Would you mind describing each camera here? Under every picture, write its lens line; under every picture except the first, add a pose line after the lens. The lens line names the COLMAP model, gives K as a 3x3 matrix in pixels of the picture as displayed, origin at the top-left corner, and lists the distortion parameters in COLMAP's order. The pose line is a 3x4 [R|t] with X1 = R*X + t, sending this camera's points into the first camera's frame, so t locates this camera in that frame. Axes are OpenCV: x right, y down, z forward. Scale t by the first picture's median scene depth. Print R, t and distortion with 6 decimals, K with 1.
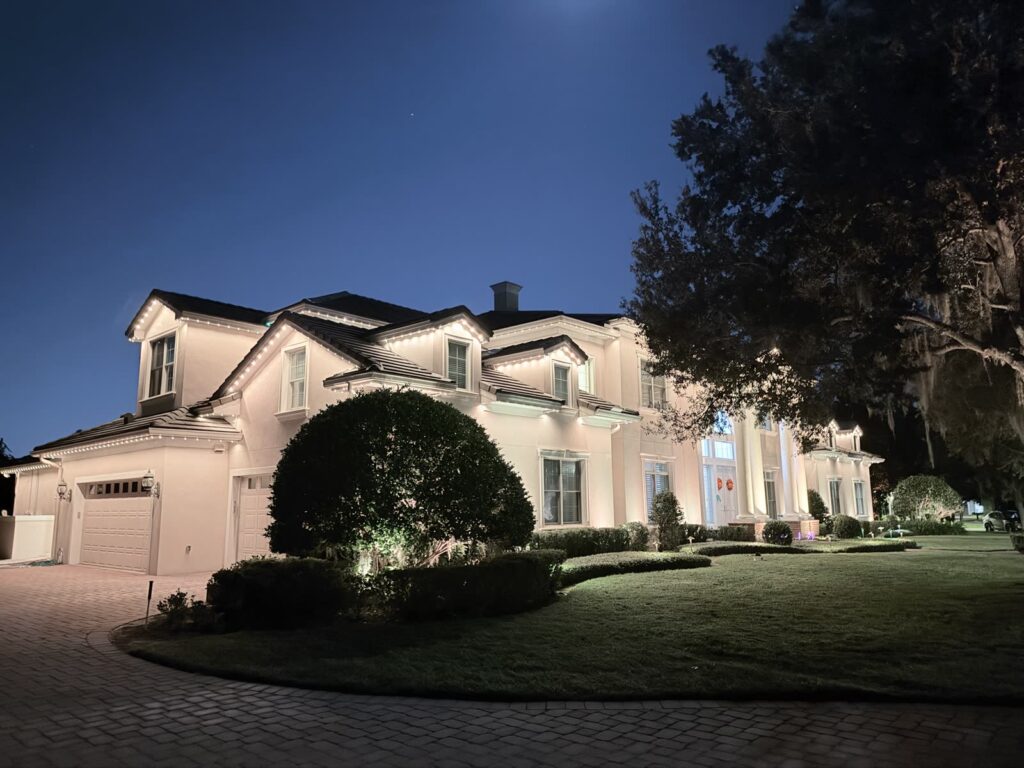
lens RADIAL K [[711.1, 0, 511.5], [0, 711.1, 385.3], [0, 0, 1]] dist [0.113429, -0.168102]
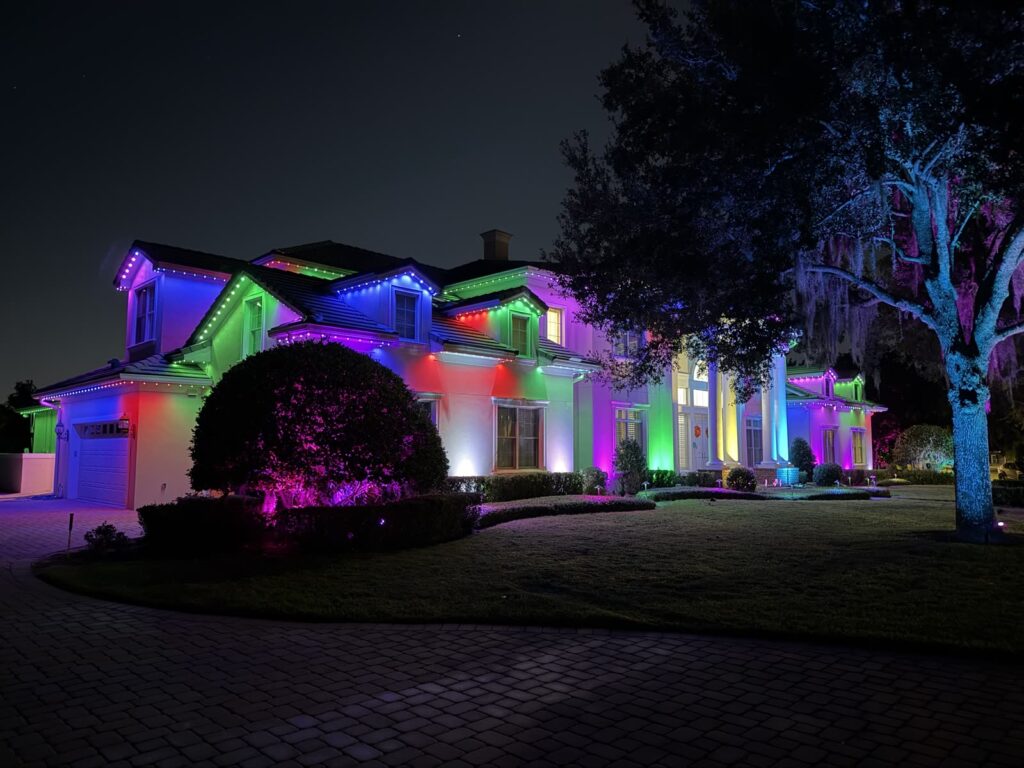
lens RADIAL K [[711.1, 0, 511.5], [0, 711.1, 385.3], [0, 0, 1]] dist [0.113429, -0.168102]
pose [[0.998391, 0.007851, -0.056155, 0.127756], [-0.003521, 0.997040, 0.076800, -0.007556], [0.056592, -0.076479, 0.995464, -0.028312]]
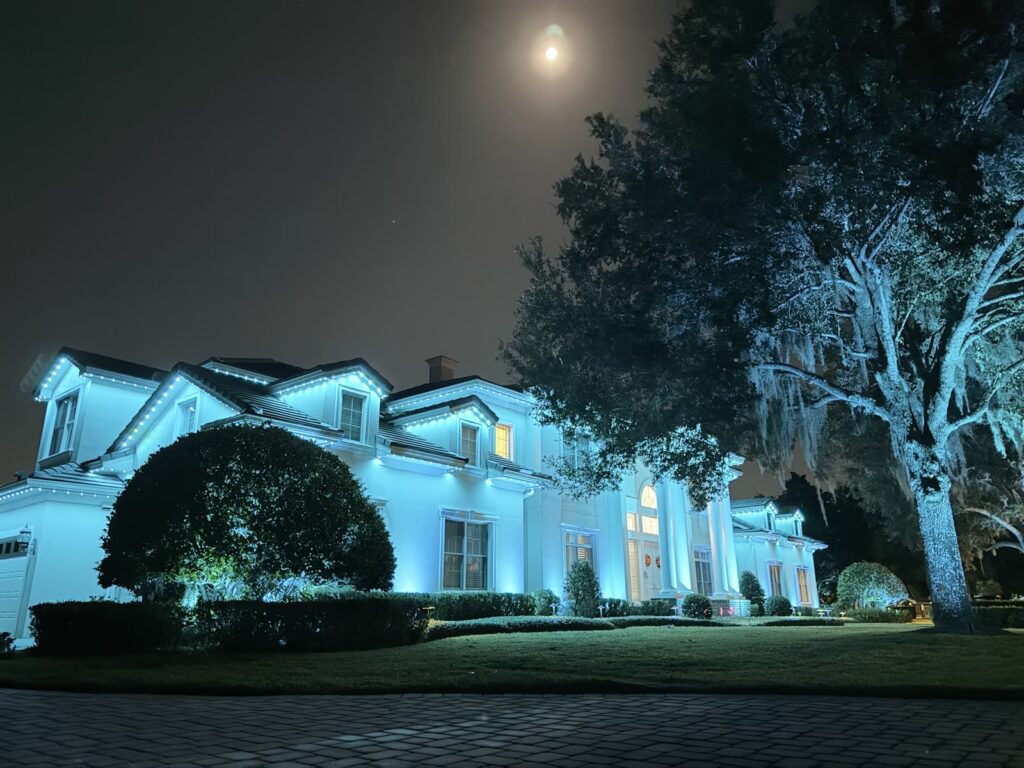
lens RADIAL K [[713.6, 0, 512.8], [0, 713.6, 387.2], [0, 0, 1]] dist [0.101836, -0.173593]
pose [[0.999328, 0.016265, 0.032838, 0.106403], [-0.011726, 0.990917, -0.133965, 0.057145], [-0.034719, 0.133490, 0.990442, 0.004979]]
